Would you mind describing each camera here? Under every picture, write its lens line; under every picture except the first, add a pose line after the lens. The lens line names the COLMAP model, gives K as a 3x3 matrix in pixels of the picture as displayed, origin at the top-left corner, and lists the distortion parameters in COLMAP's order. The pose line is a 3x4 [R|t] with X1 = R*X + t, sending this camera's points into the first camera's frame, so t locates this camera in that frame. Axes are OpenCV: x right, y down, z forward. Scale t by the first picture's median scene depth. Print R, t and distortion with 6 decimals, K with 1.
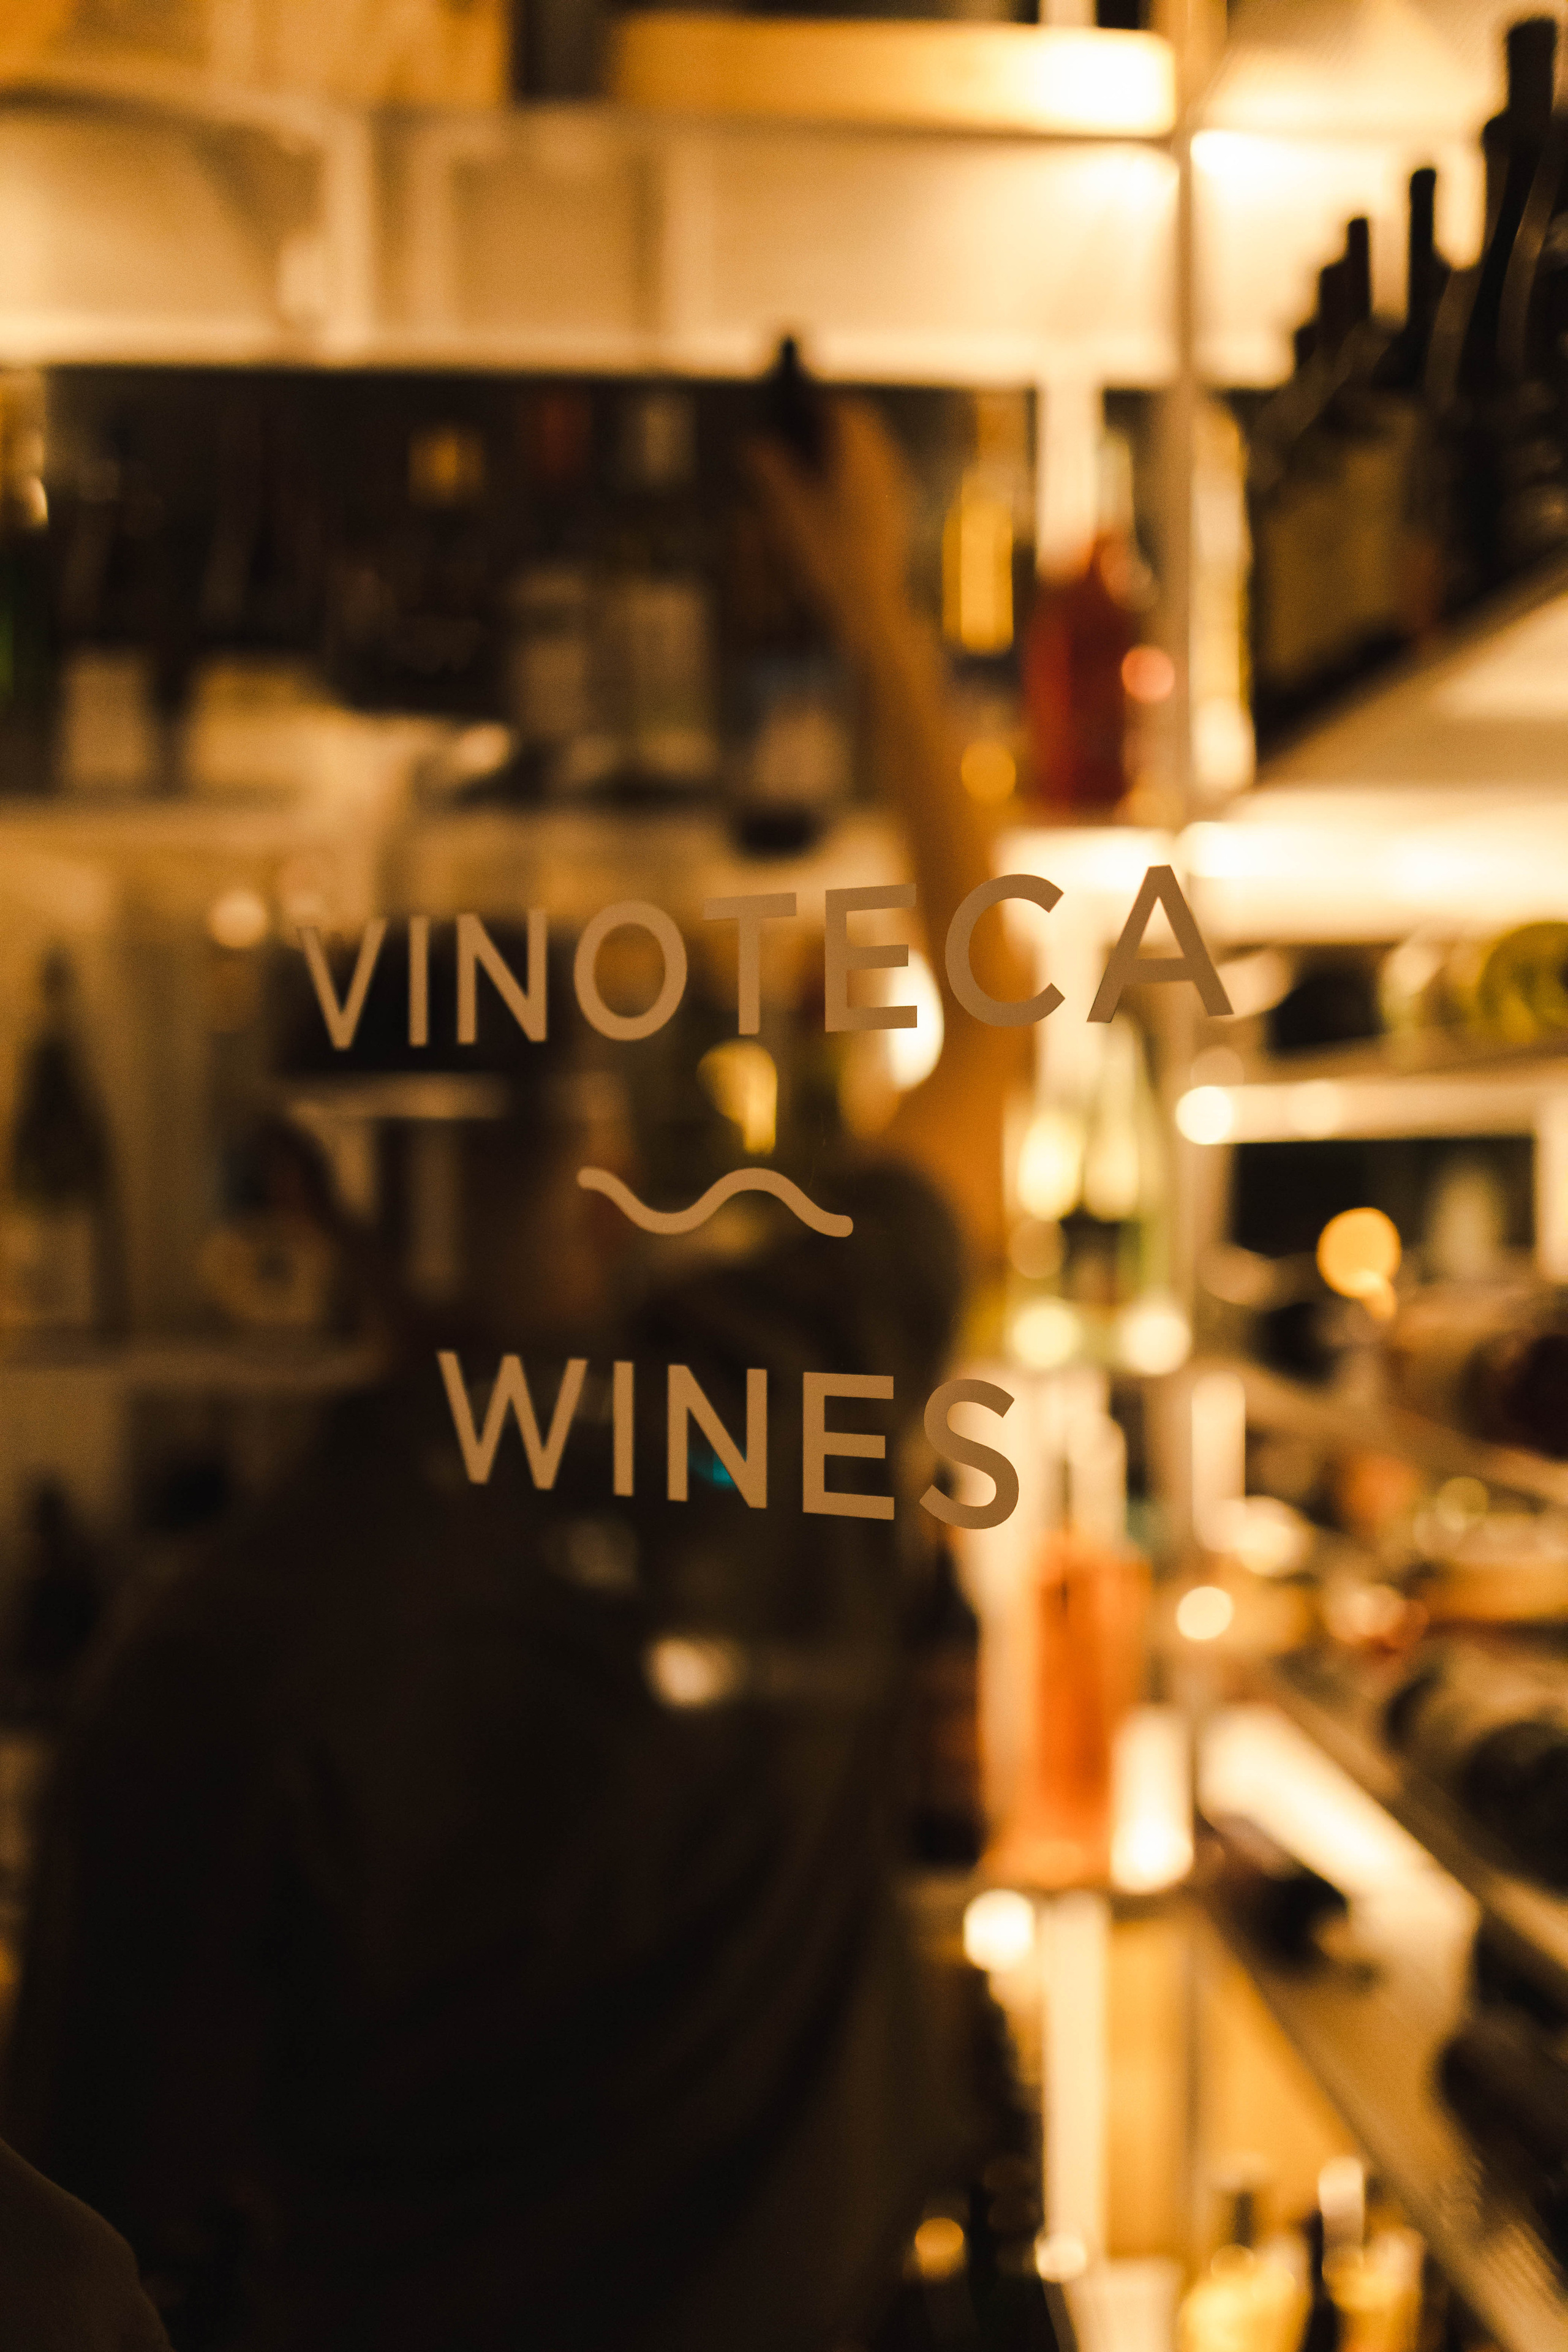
lens RADIAL K [[2377.2, 0, 773.1], [0, 2377.2, 1183.0], [0, 0, 1]] dist [0.014078, 0.000000]
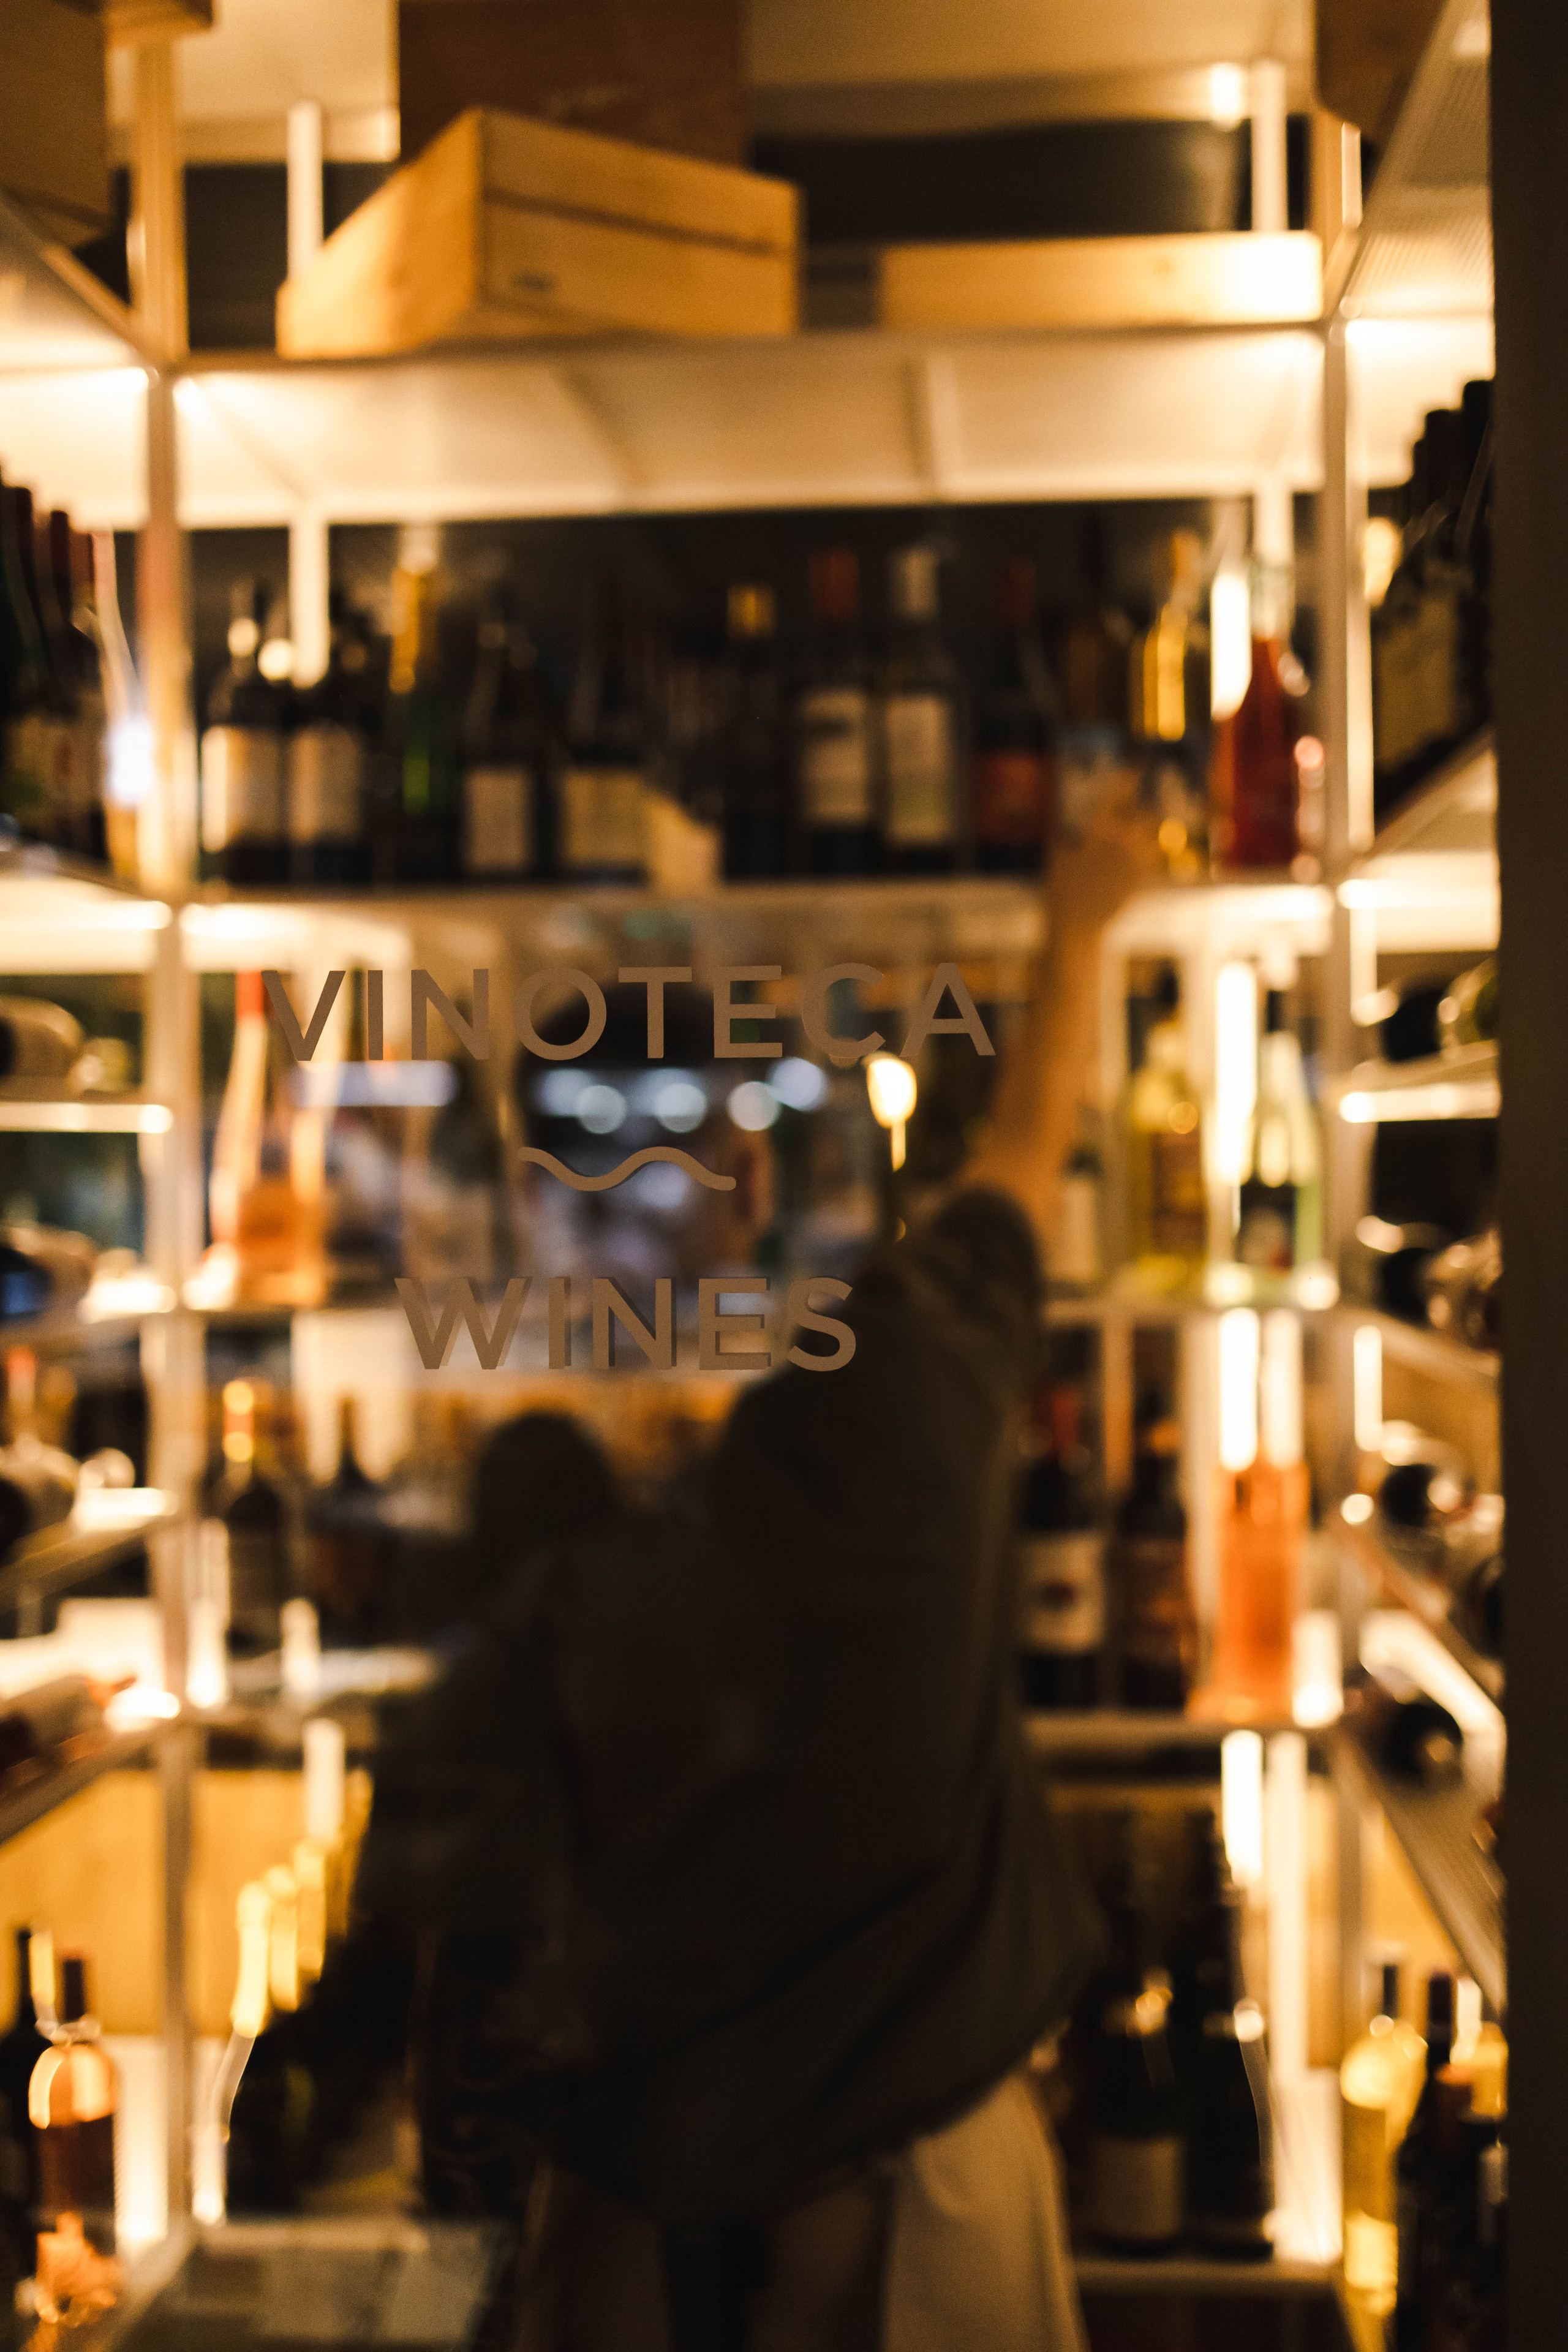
lens RADIAL K [[2377.2, 0, 790.1], [0, 2377.2, 1170.1], [0, 0, 1]] dist [0.014078, 0.000000]
pose [[0.987820, -0.011390, -0.155183, 0.081234], [0.011400, 0.999935, -0.000828, 0.001531], [0.155183, -0.000951, 0.987885, -0.270889]]
